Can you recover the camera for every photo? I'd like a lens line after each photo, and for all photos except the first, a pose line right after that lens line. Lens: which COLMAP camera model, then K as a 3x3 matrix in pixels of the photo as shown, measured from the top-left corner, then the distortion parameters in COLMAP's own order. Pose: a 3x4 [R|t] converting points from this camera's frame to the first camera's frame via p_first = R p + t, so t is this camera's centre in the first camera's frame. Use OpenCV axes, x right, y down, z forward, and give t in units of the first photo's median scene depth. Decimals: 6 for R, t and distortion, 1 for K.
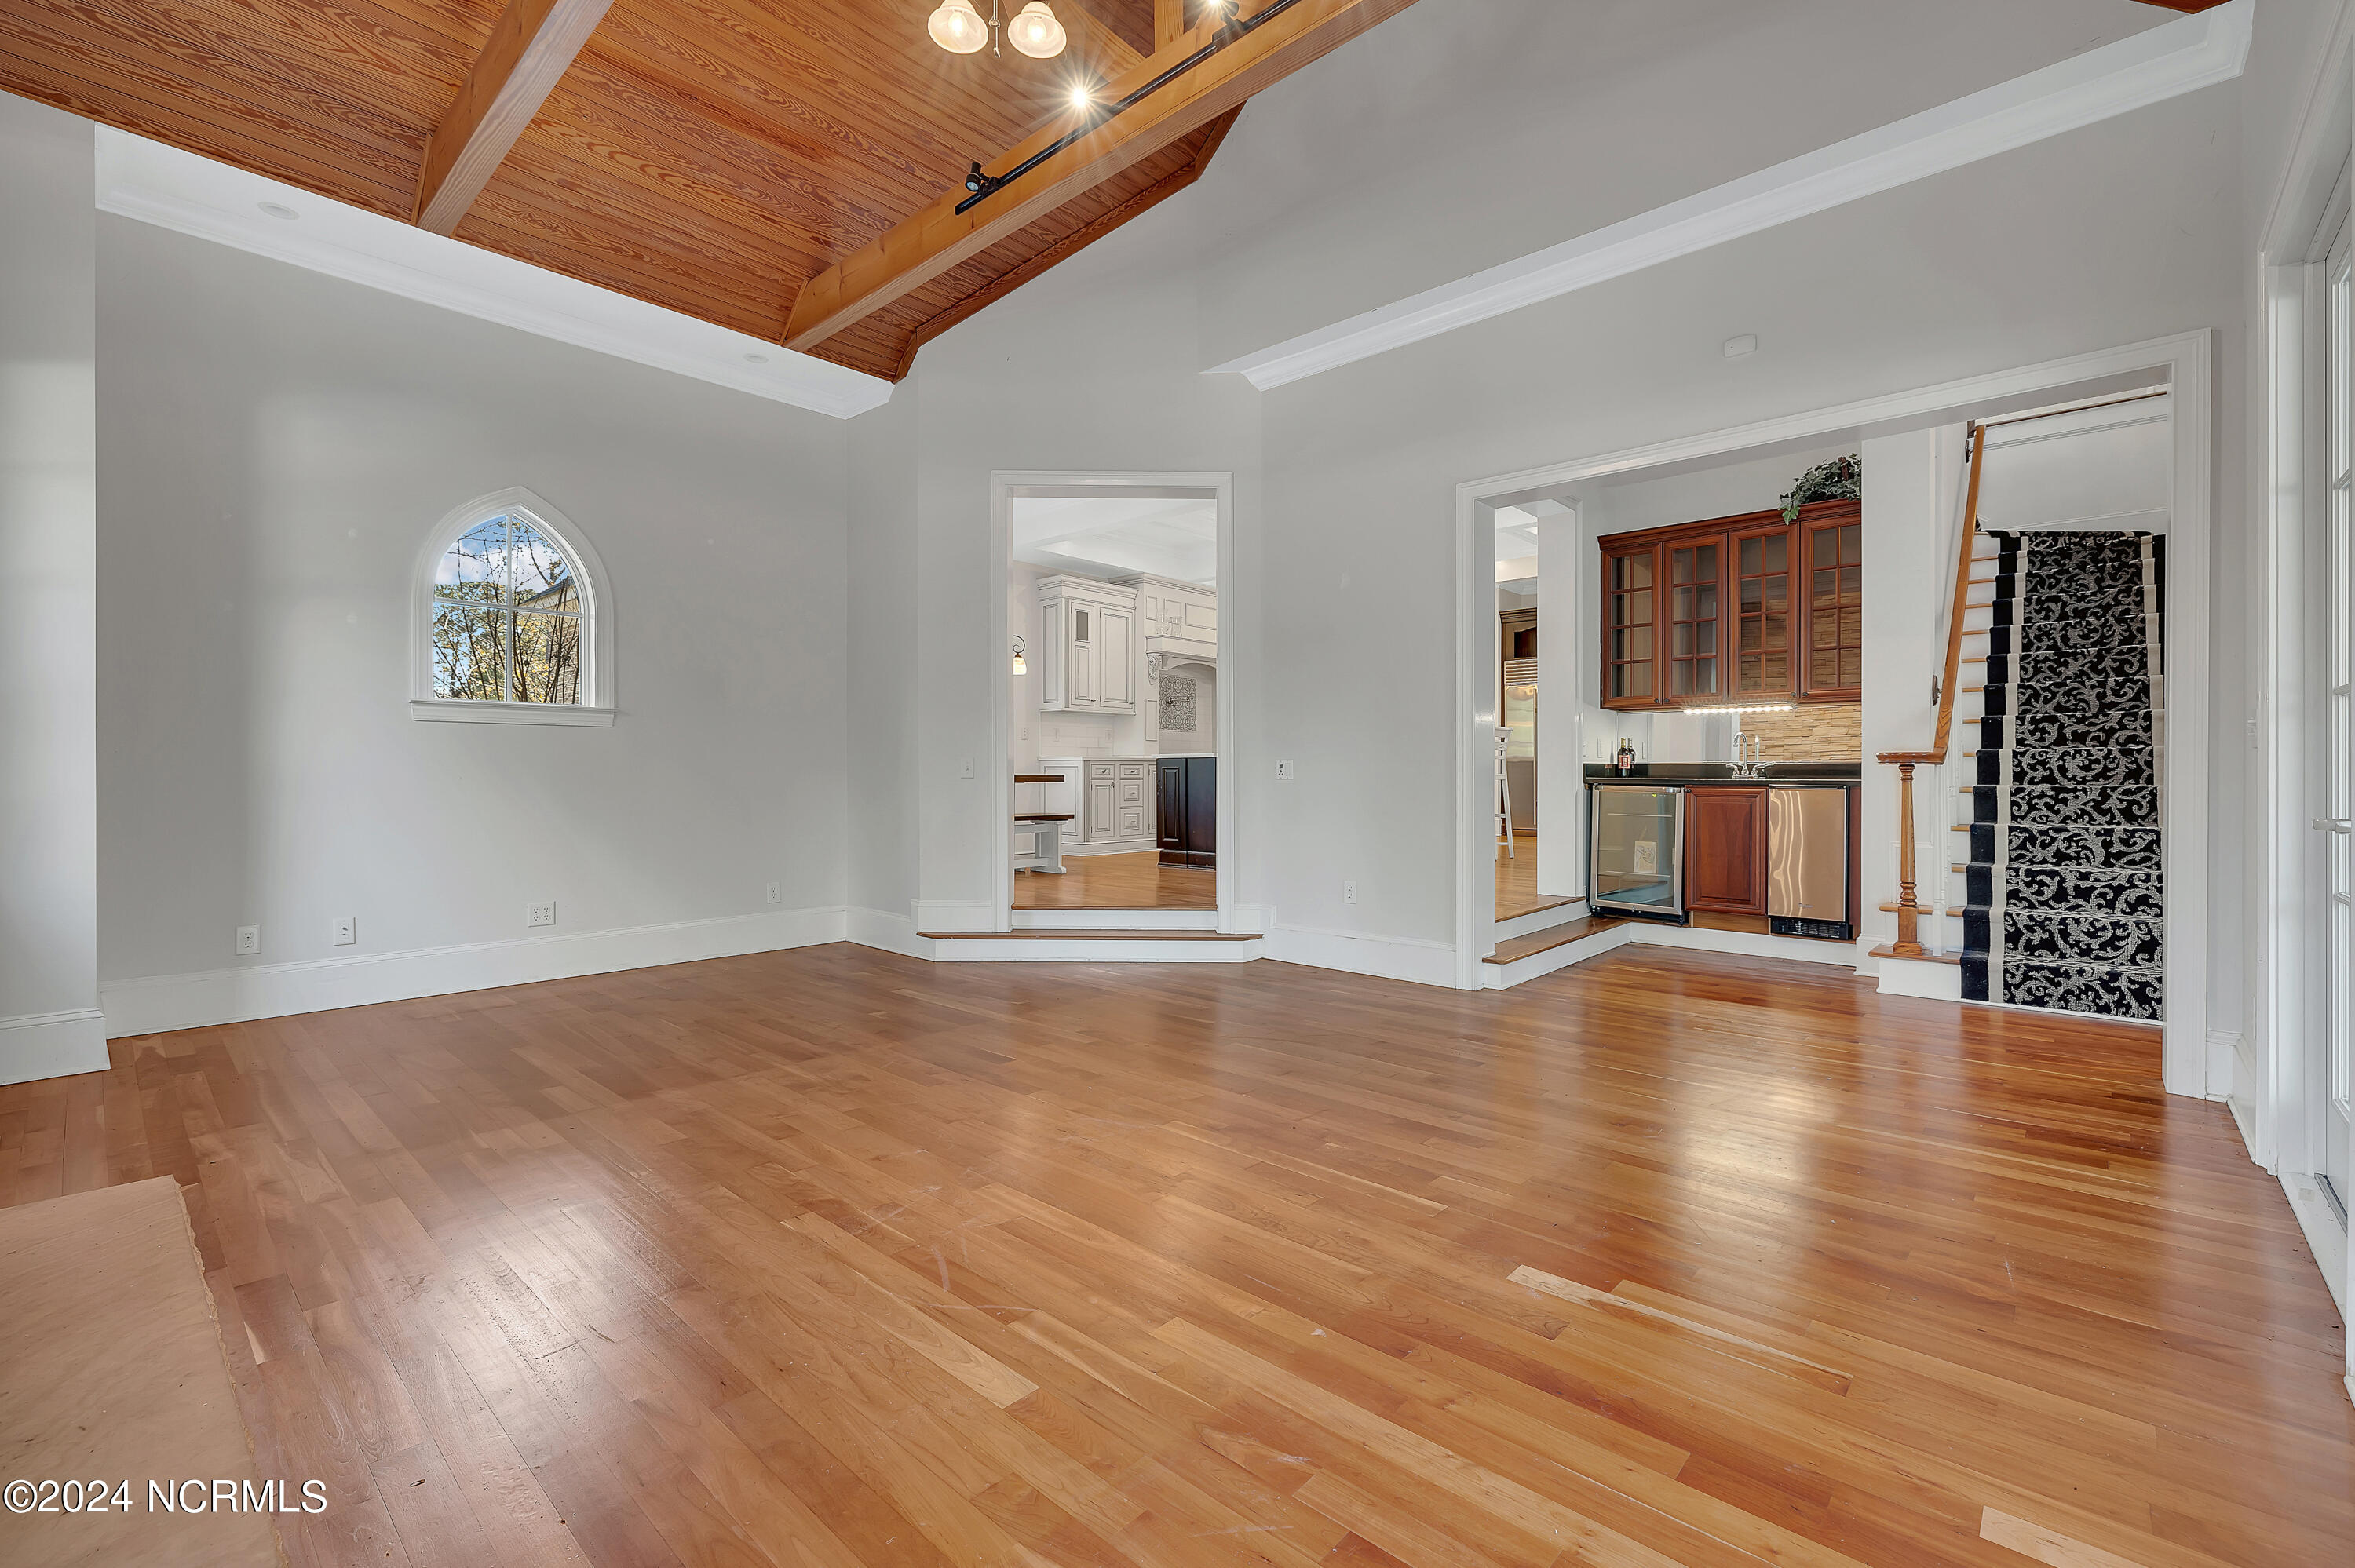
lens RADIAL K [[1005.1, 0, 1170.4], [0, 1005.1, 770.4], [0, 0, 1]] dist [-0.001010, -0.000052]
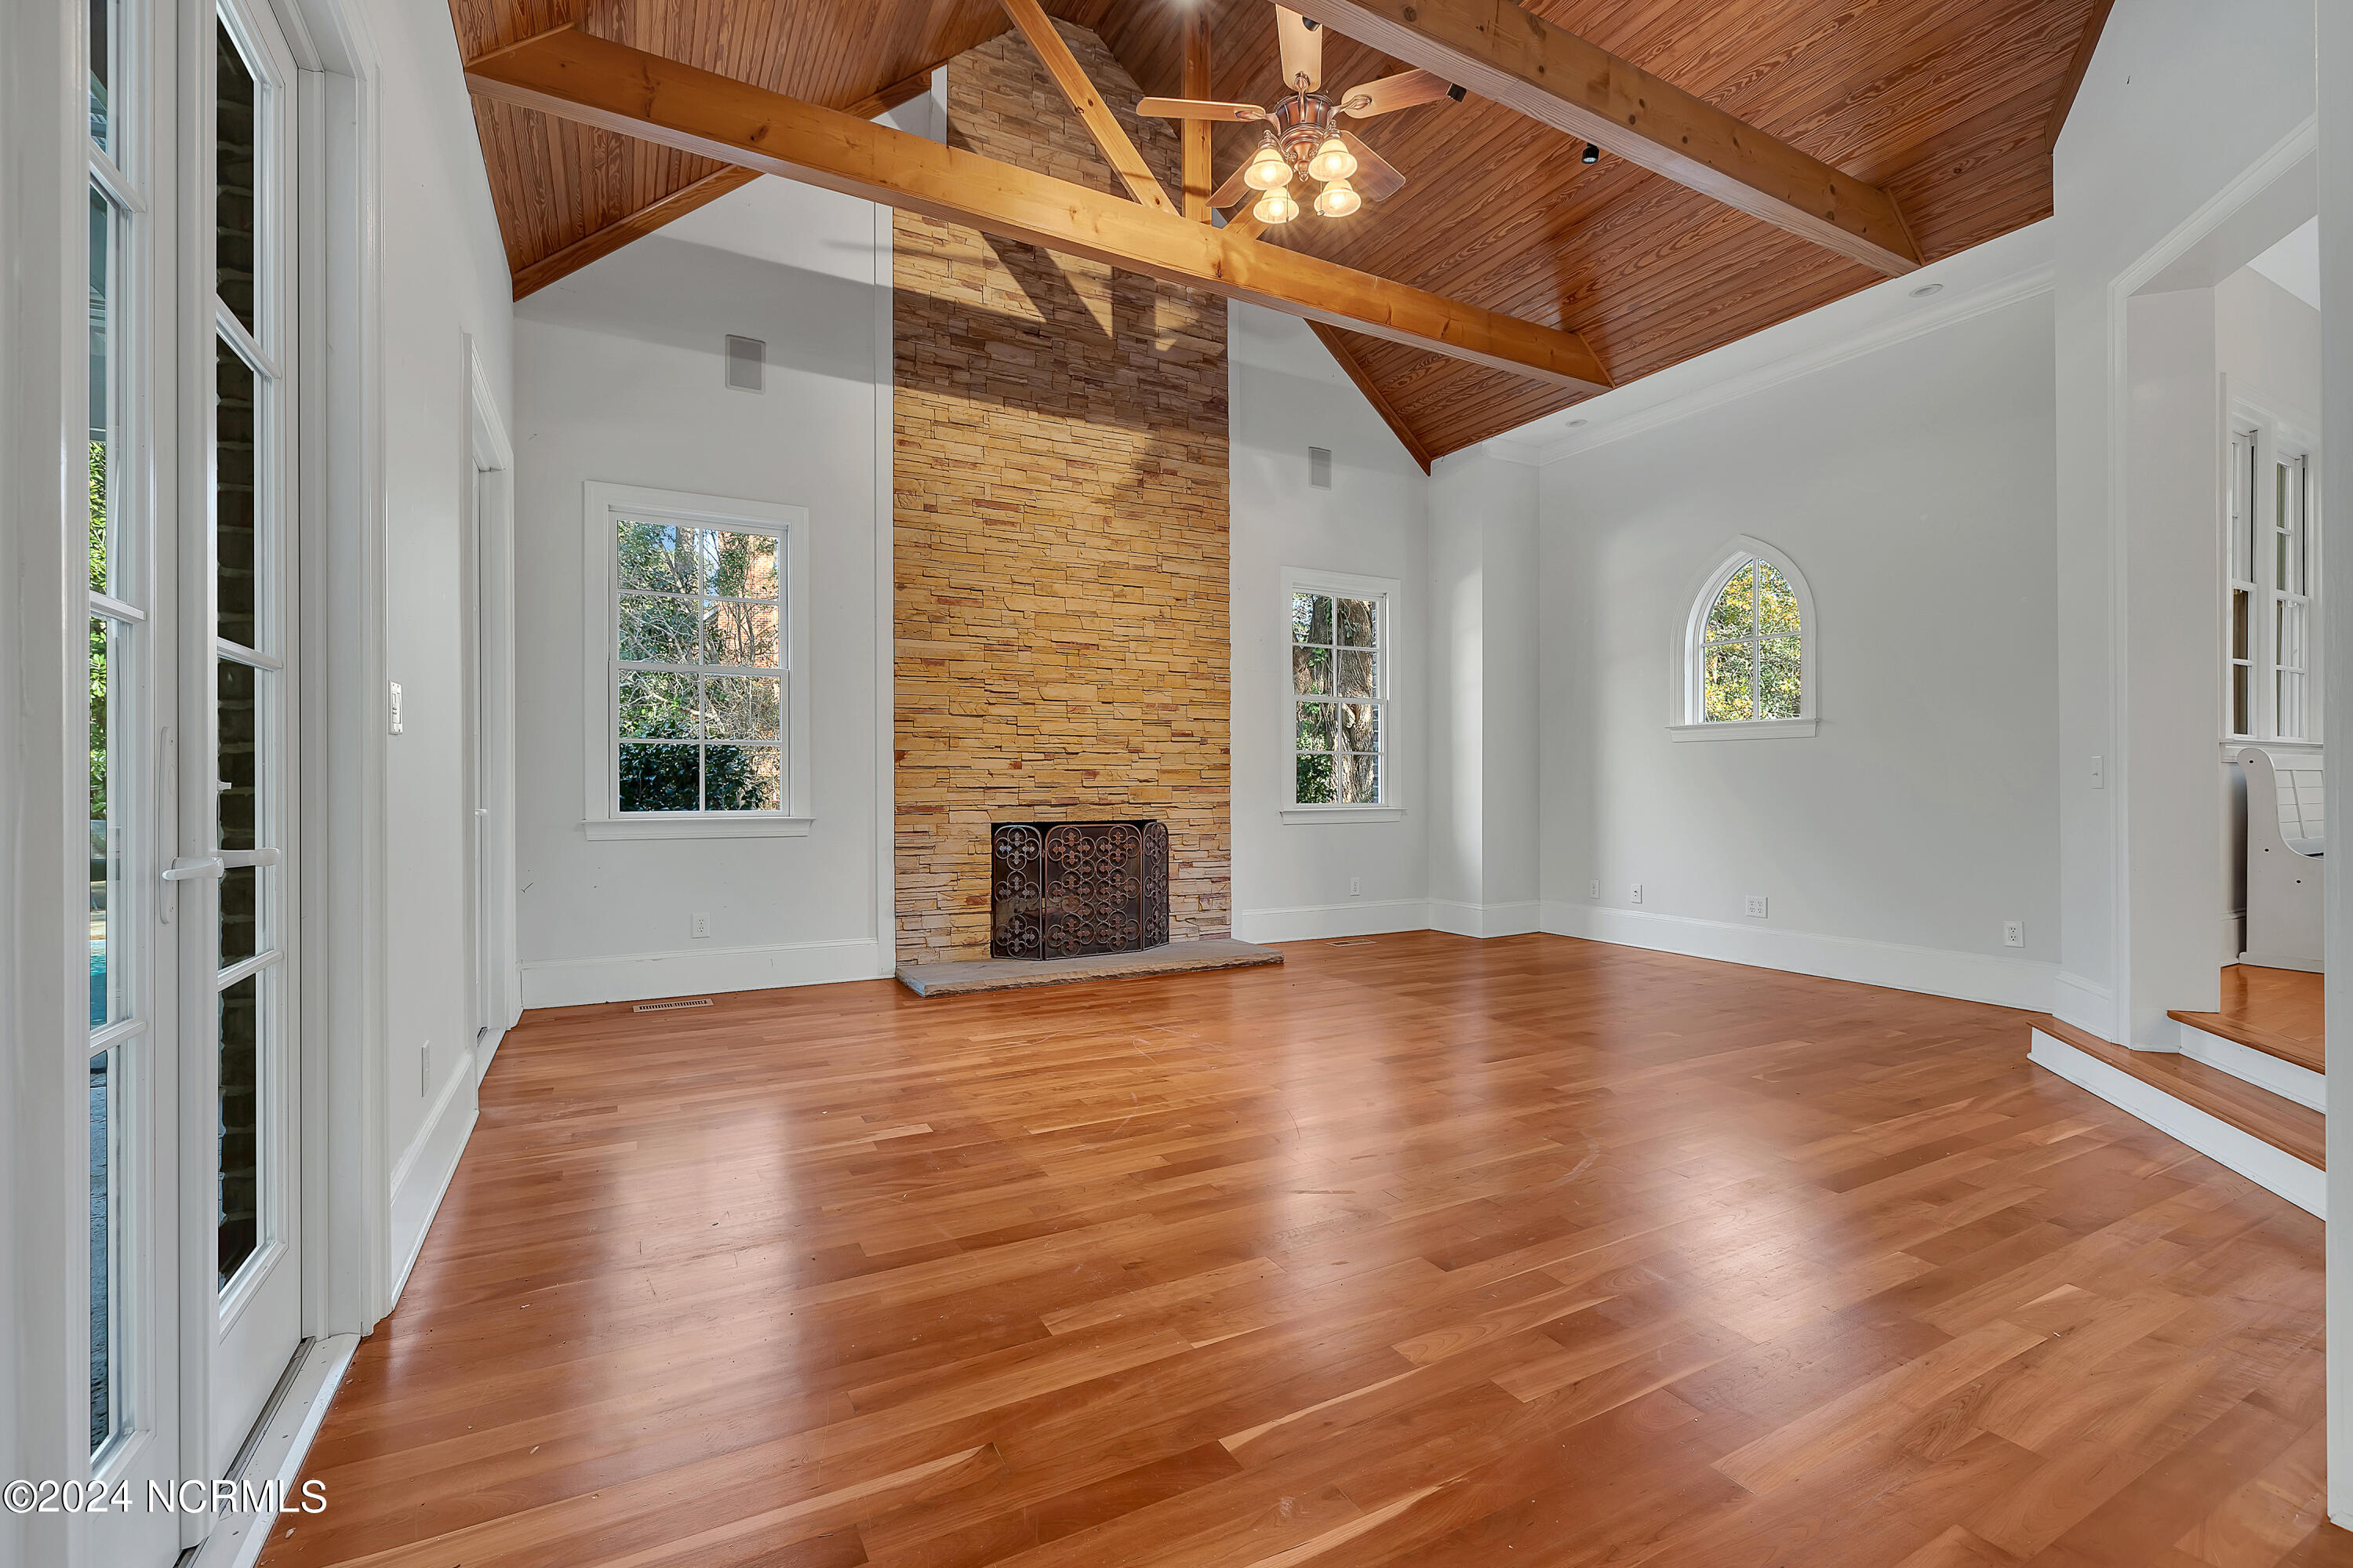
lens RADIAL K [[1017.6, 0, 1171.5], [0, 1017.6, 782.9], [0, 0, 1]] dist [-0.000112, 0.000332]
pose [[-0.325527, -0.000550, -0.945533, 0.934870], [0.004173, 0.999989, -0.002018, 0.005084], [0.945524, -0.004603, -0.325521, 1.047877]]
